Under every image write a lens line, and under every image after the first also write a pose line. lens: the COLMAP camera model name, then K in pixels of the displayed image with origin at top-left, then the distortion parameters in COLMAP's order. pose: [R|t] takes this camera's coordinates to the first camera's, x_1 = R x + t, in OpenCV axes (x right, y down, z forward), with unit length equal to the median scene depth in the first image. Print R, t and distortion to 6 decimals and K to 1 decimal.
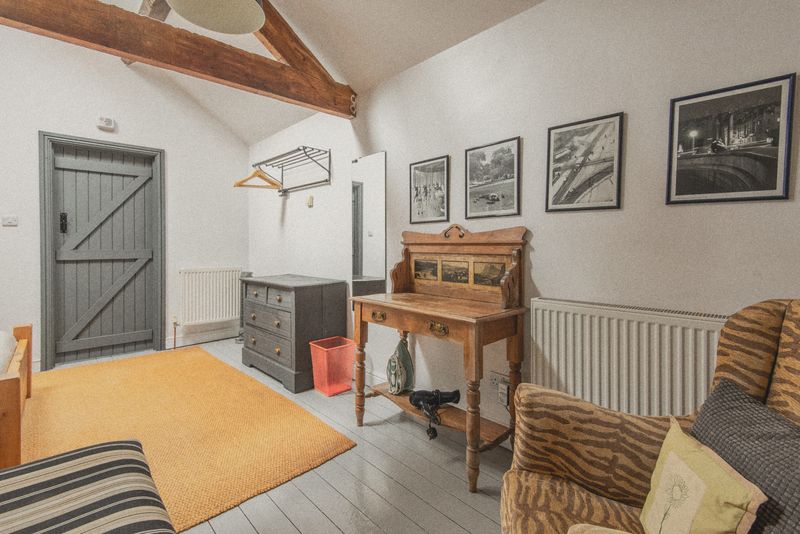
lens RADIAL K [[364.6, 0, 395.9], [0, 364.6, 249.4], [0, 0, 1]] dist [0.027214, -0.000787]
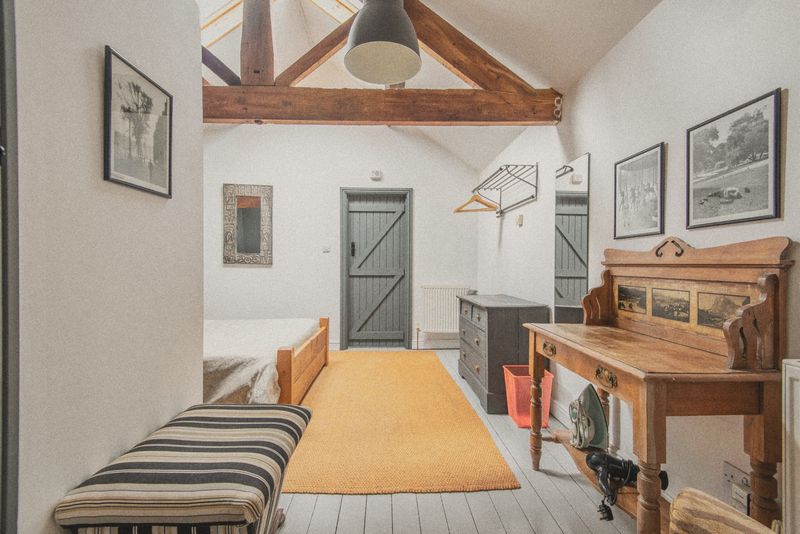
lens RADIAL K [[355.3, 0, 400.0], [0, 355.3, 267.0], [0, 0, 1]] dist [0.042518, -0.020750]
pose [[0.758713, 0.007807, -0.651378, 0.215575], [-0.011571, 0.999932, -0.001493, -0.004150], [0.651322, 0.008670, 0.758752, 0.119017]]
